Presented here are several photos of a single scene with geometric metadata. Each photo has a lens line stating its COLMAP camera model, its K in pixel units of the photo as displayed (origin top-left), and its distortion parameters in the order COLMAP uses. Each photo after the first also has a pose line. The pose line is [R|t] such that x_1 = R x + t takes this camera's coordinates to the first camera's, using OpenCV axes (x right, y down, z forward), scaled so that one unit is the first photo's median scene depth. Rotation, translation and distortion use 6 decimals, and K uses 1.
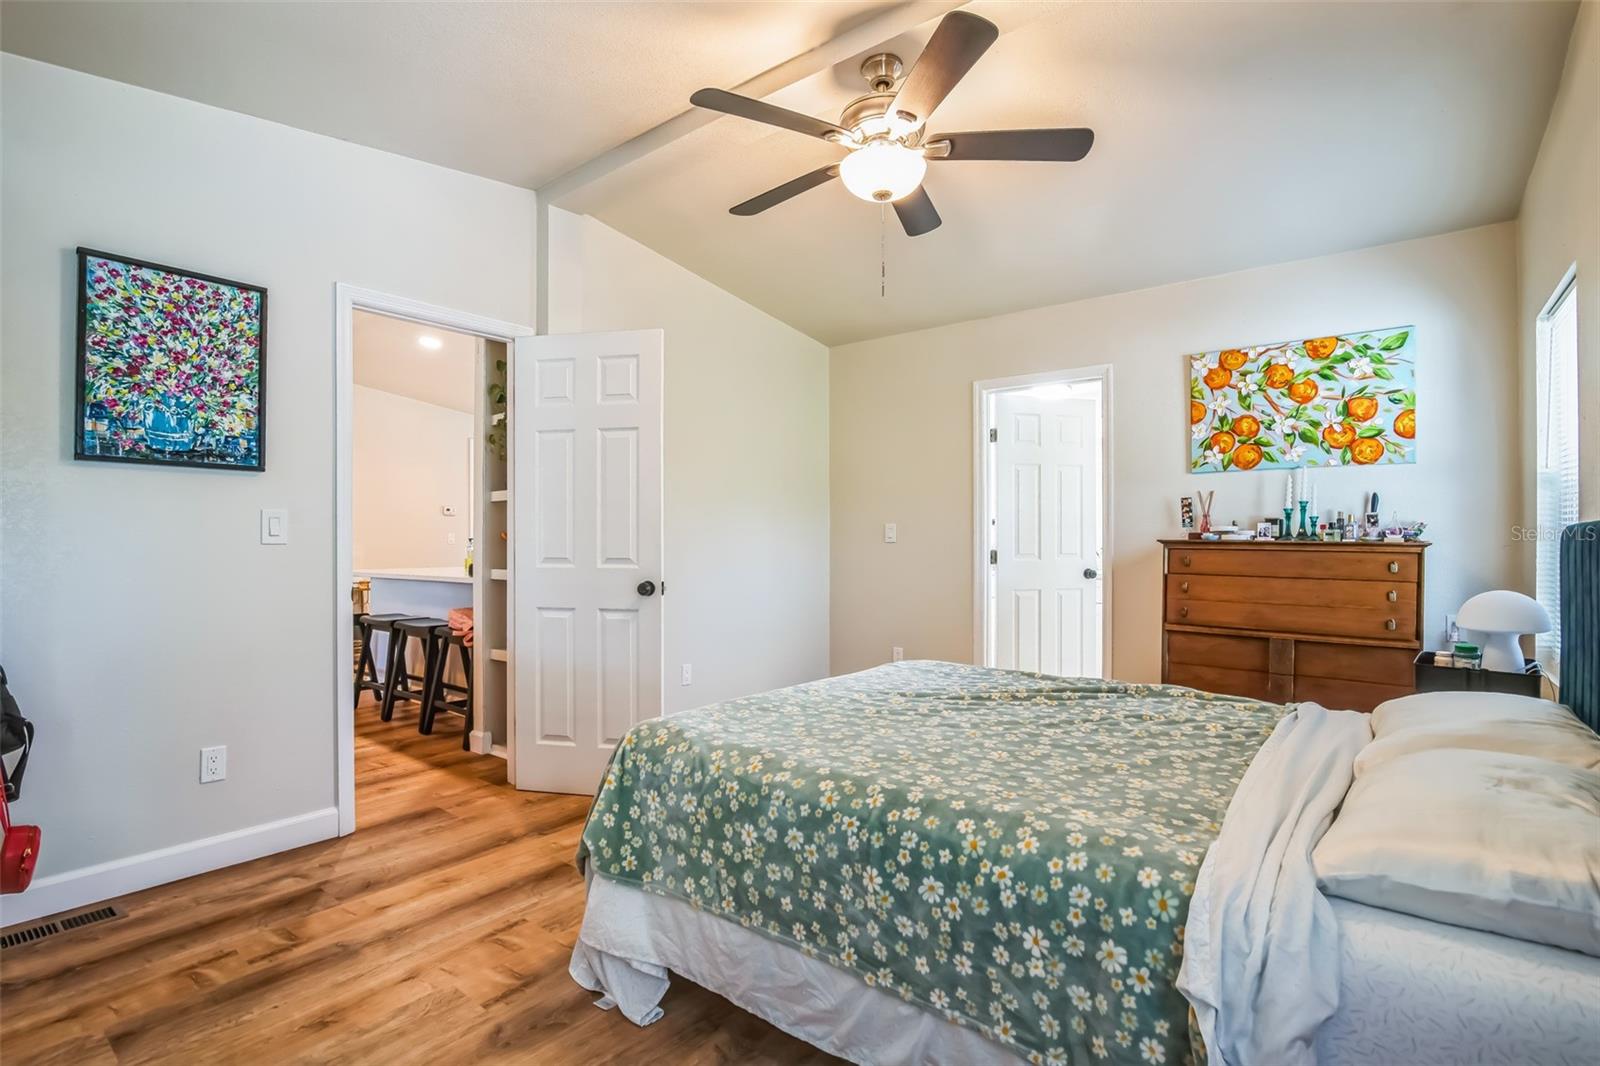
lens RADIAL K [[750.7, 0, 806.3], [0, 750.7, 542.4], [0, 0, 1]] dist [-0.017205, 0.000965]
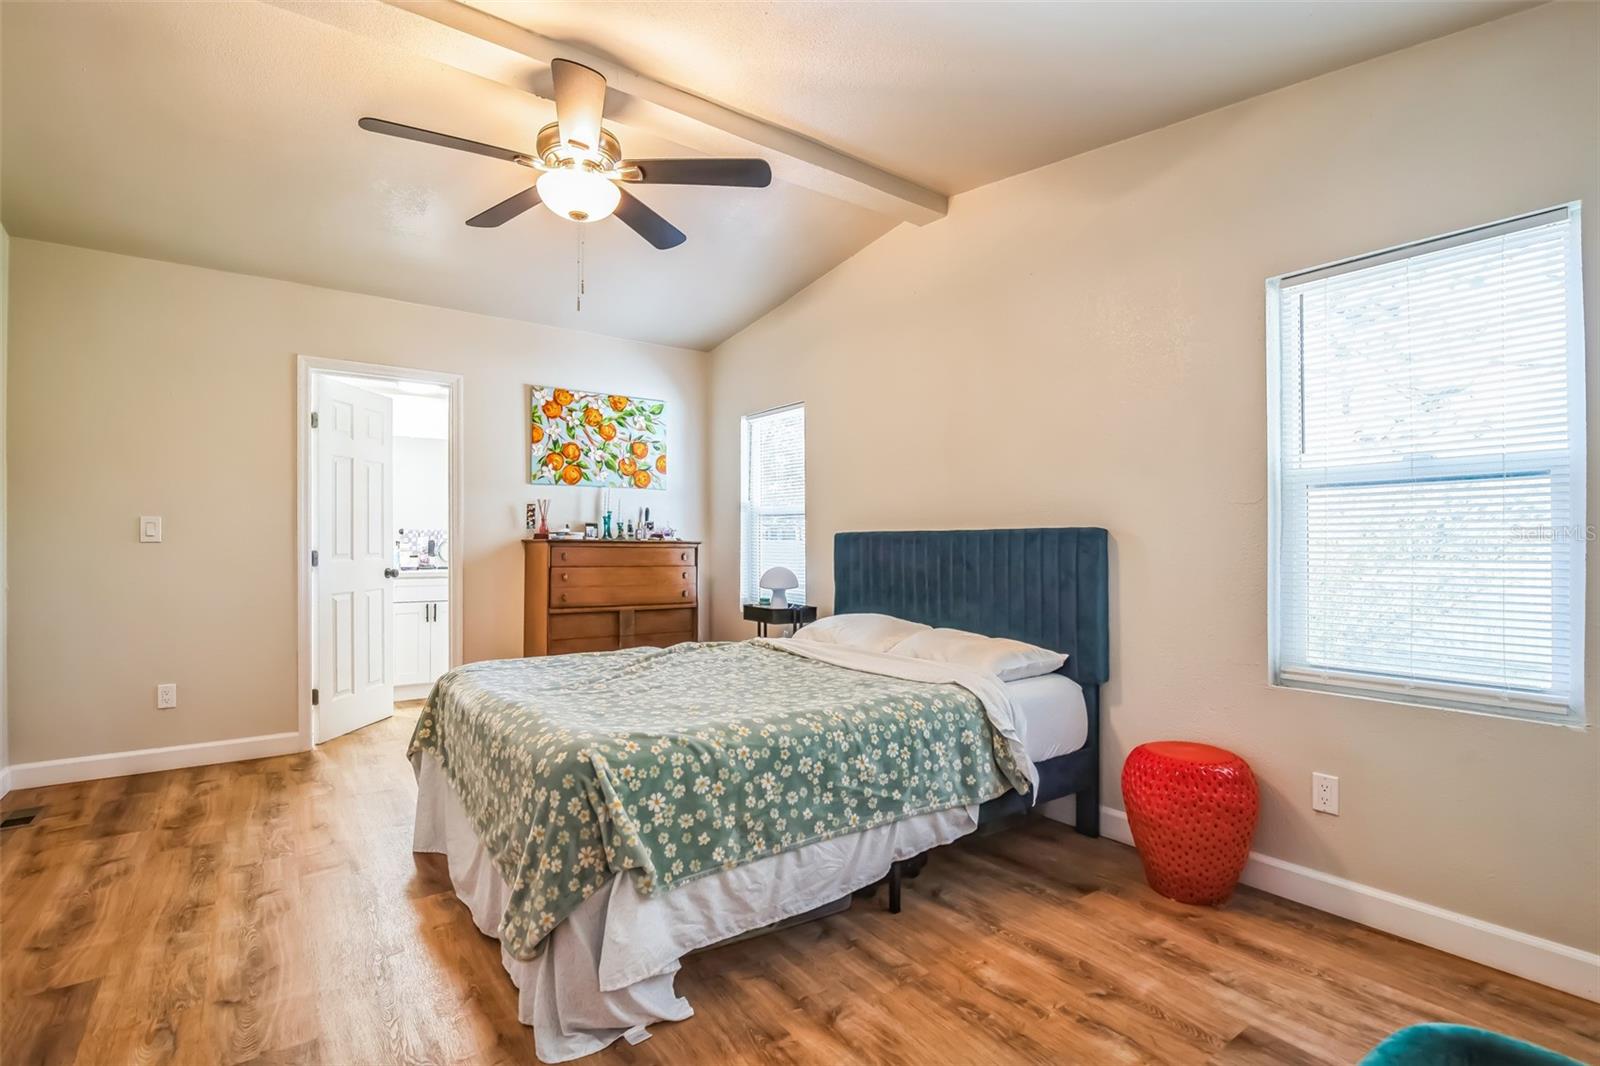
lens RADIAL K [[750.7, 0, 799.7], [0, 750.7, 529.6], [0, 0, 1]] dist [-0.017205, 0.000965]
pose [[0.273562, 0.011757, 0.961783, -0.567514], [0.001658, 0.999918, -0.012694, -0.003109], [-0.961853, 0.005067, 0.273520, 0.277180]]
